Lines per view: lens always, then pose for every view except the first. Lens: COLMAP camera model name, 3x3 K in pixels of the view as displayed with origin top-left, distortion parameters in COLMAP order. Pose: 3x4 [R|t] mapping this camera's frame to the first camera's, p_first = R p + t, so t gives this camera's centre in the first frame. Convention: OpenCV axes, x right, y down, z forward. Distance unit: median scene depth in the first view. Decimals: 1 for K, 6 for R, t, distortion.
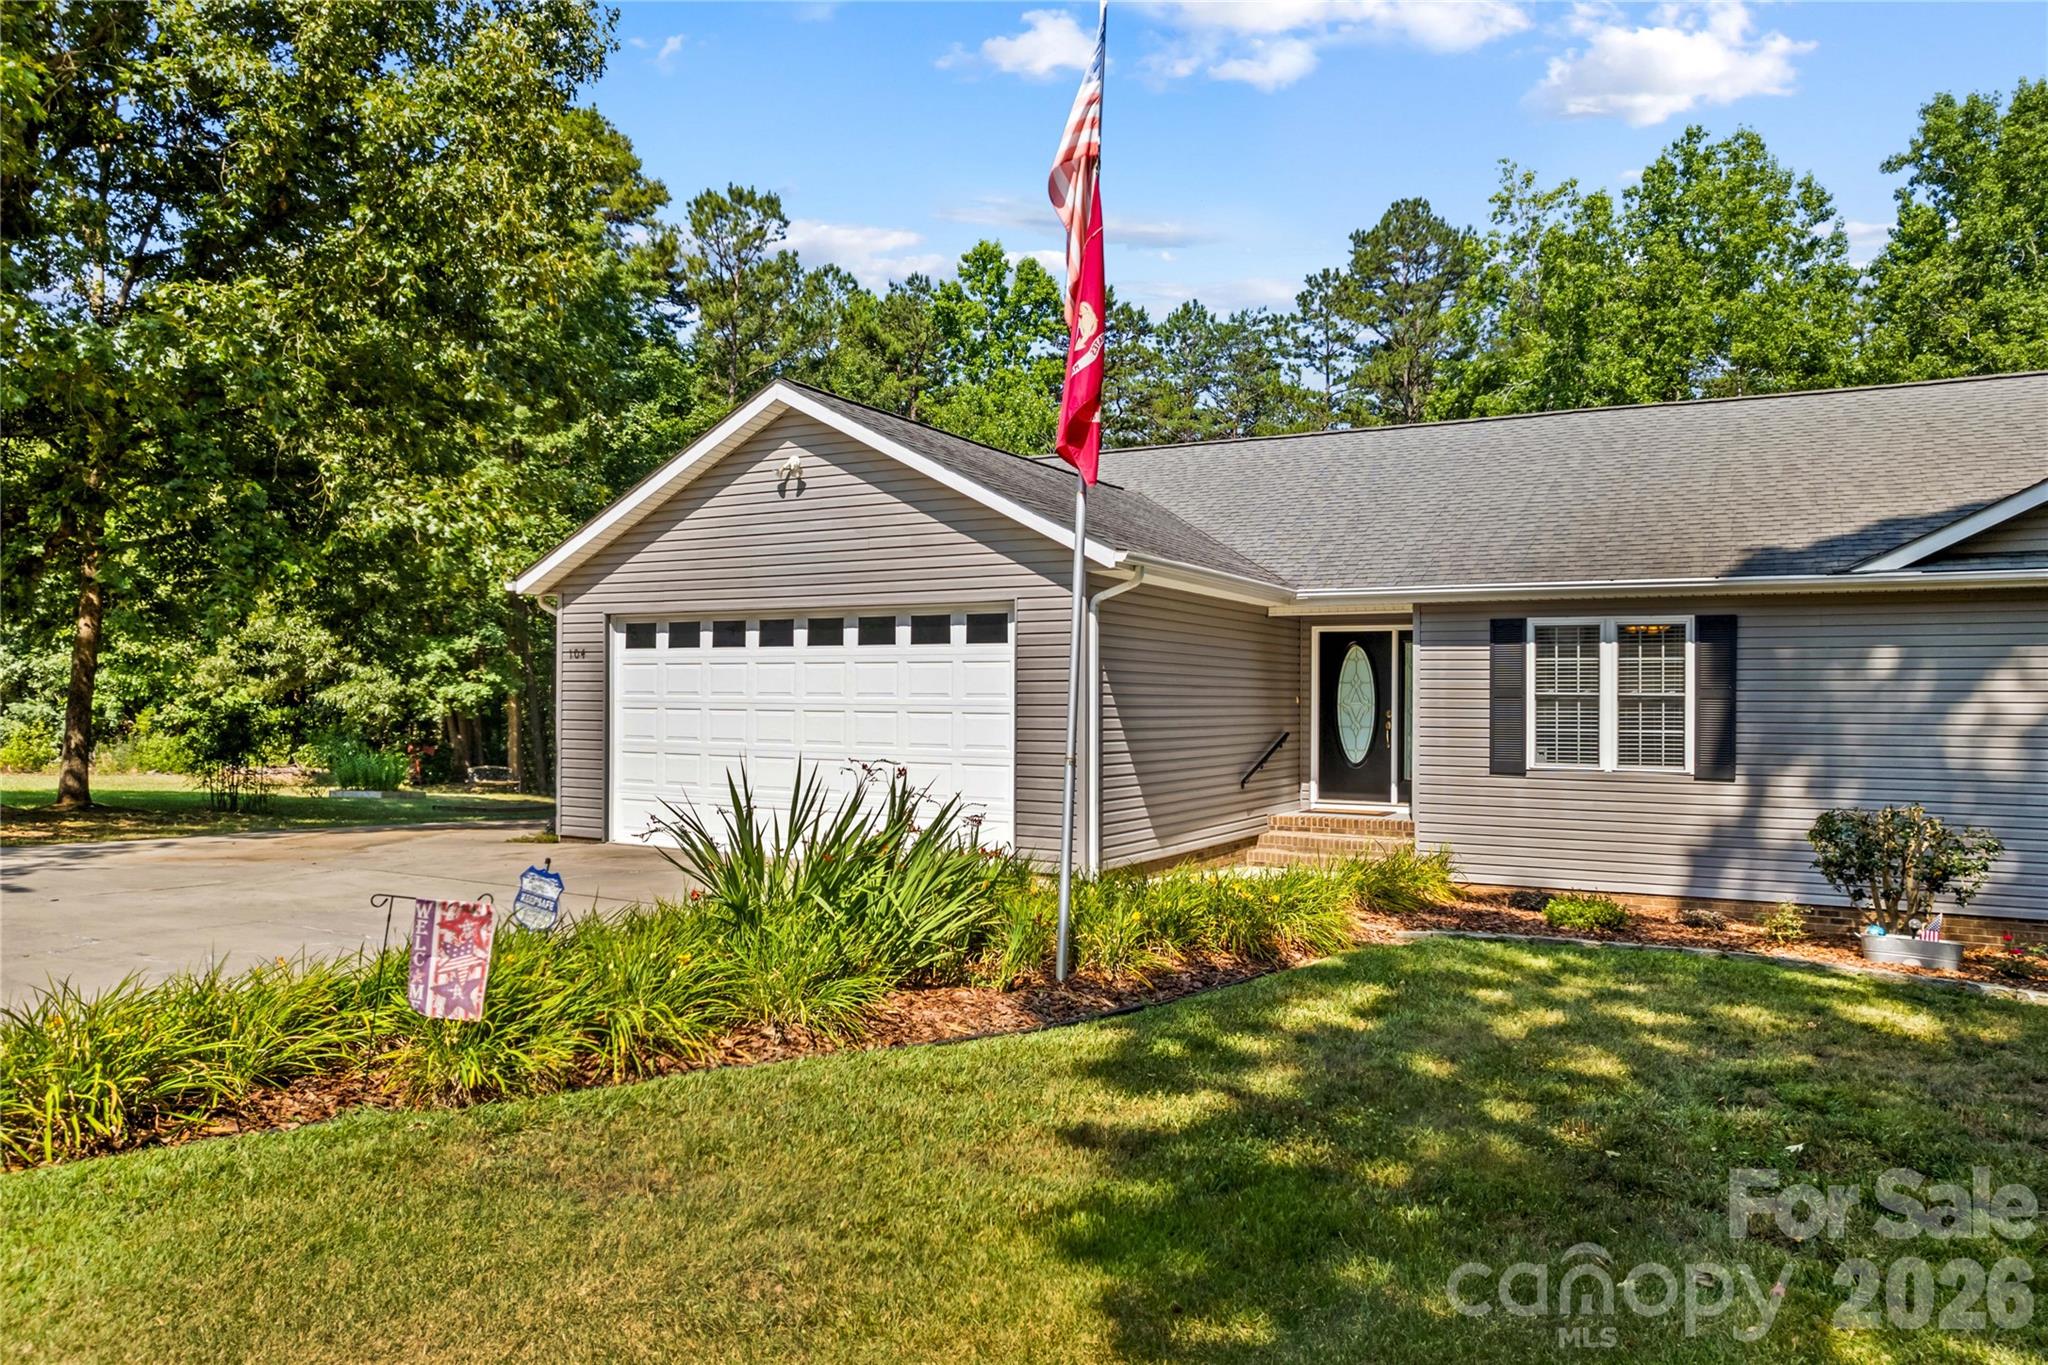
lens RADIAL K [[1307.9, 0, 1061.6], [0, 1307.9, 711.0], [0, 0, 1]] dist [-0.107353, 0.089357]
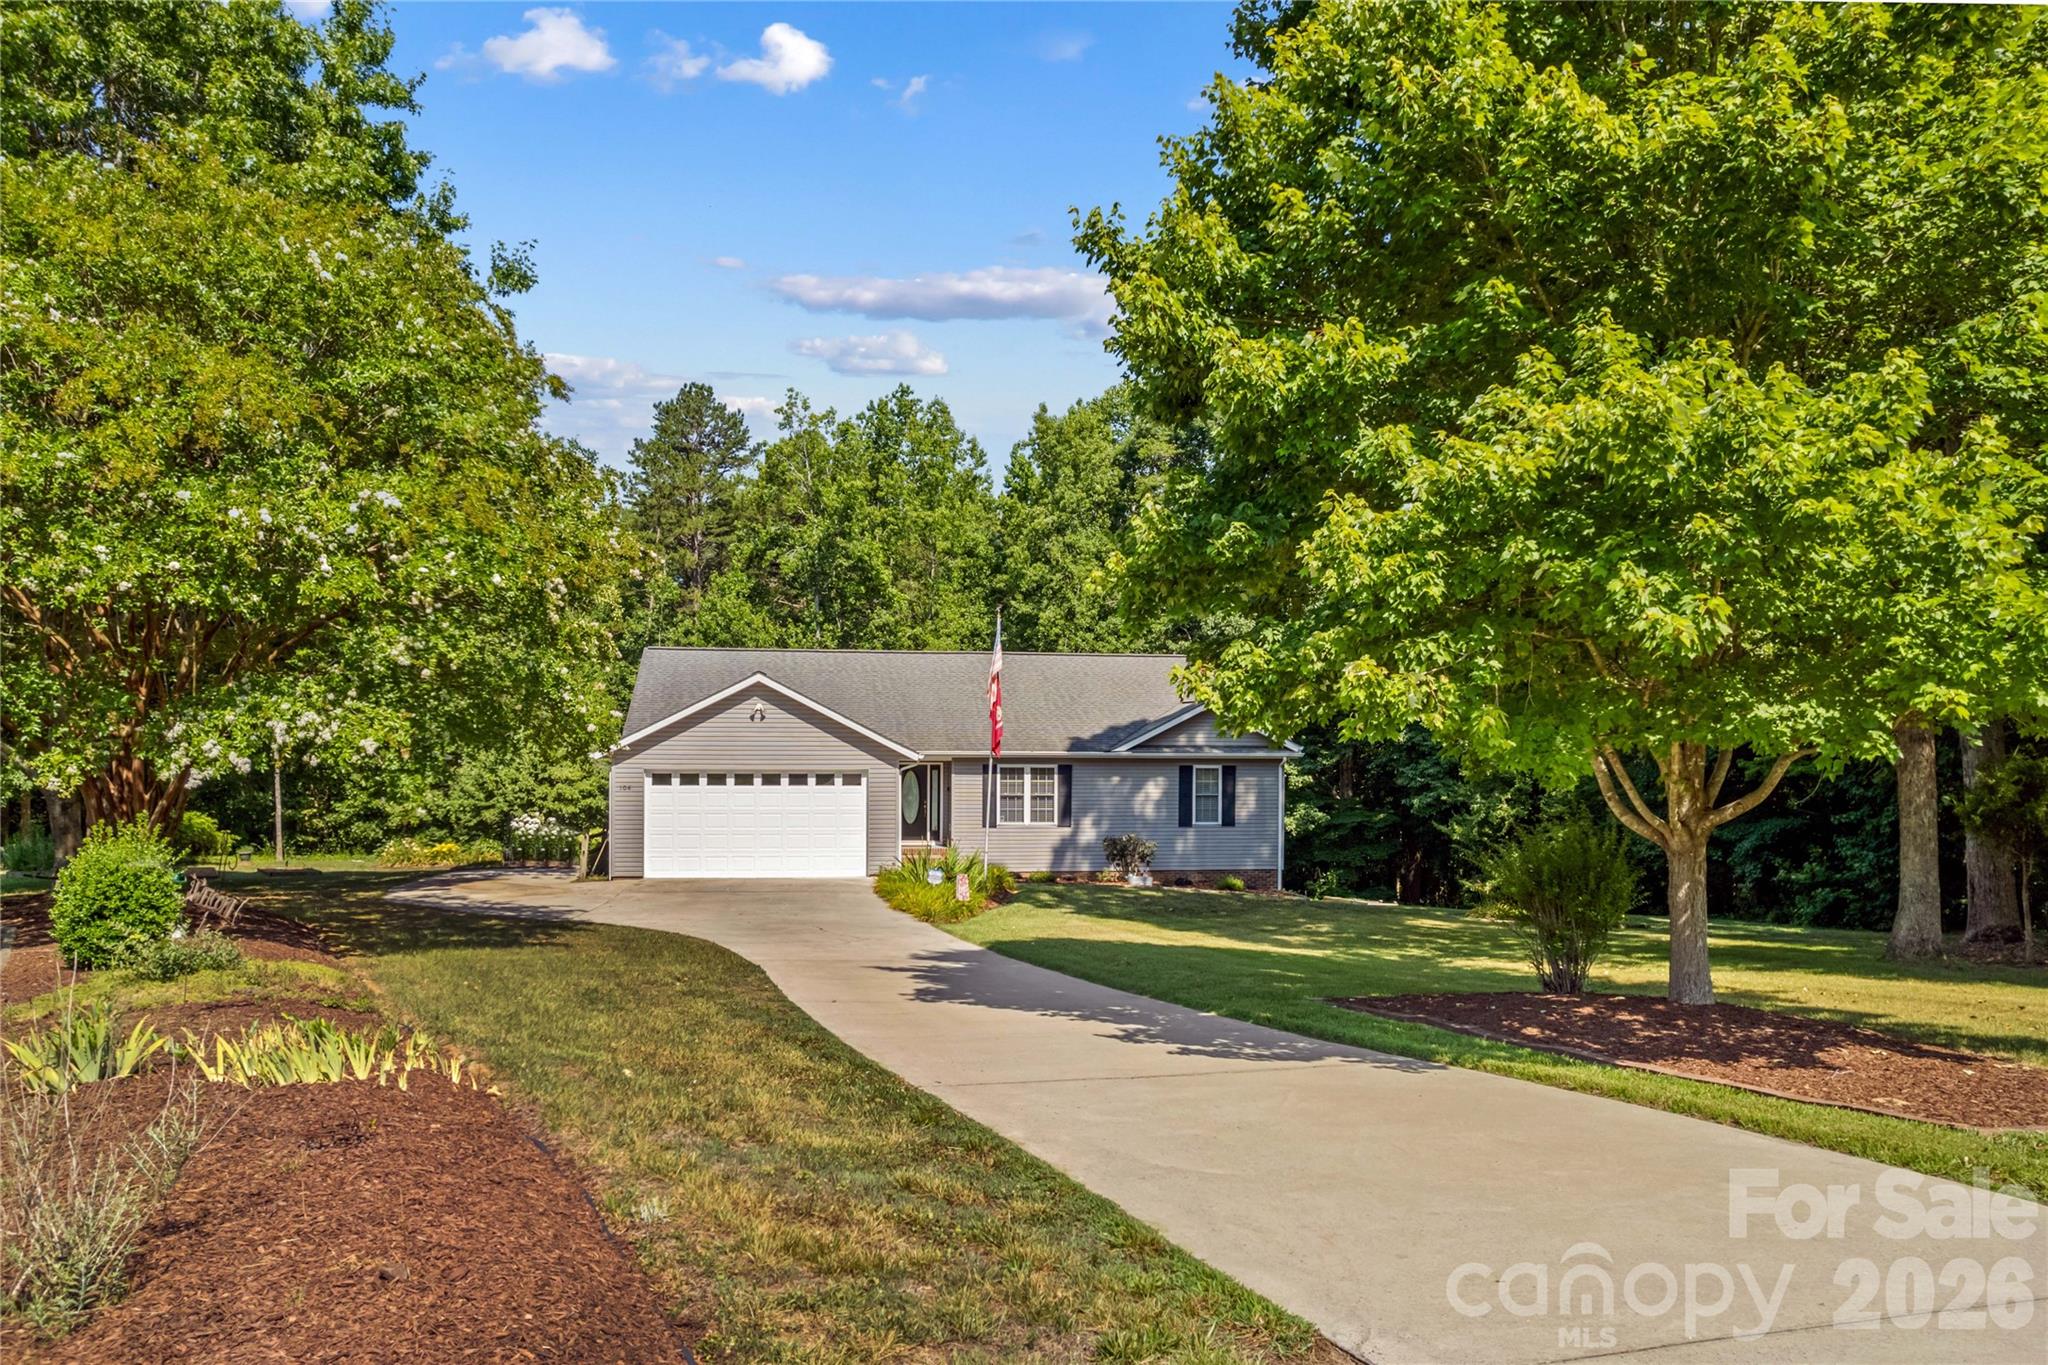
lens RADIAL K [[1307.9, 0, 1061.6], [0, 1307.9, 711.0], [0, 0, 1]] dist [-0.107353, 0.089357]
pose [[0.772061, 0.010019, 0.635470, -1.170678], [0.008235, 0.999634, -0.025766, -0.110174], [-0.635495, 0.025126, 0.771696, -1.054385]]
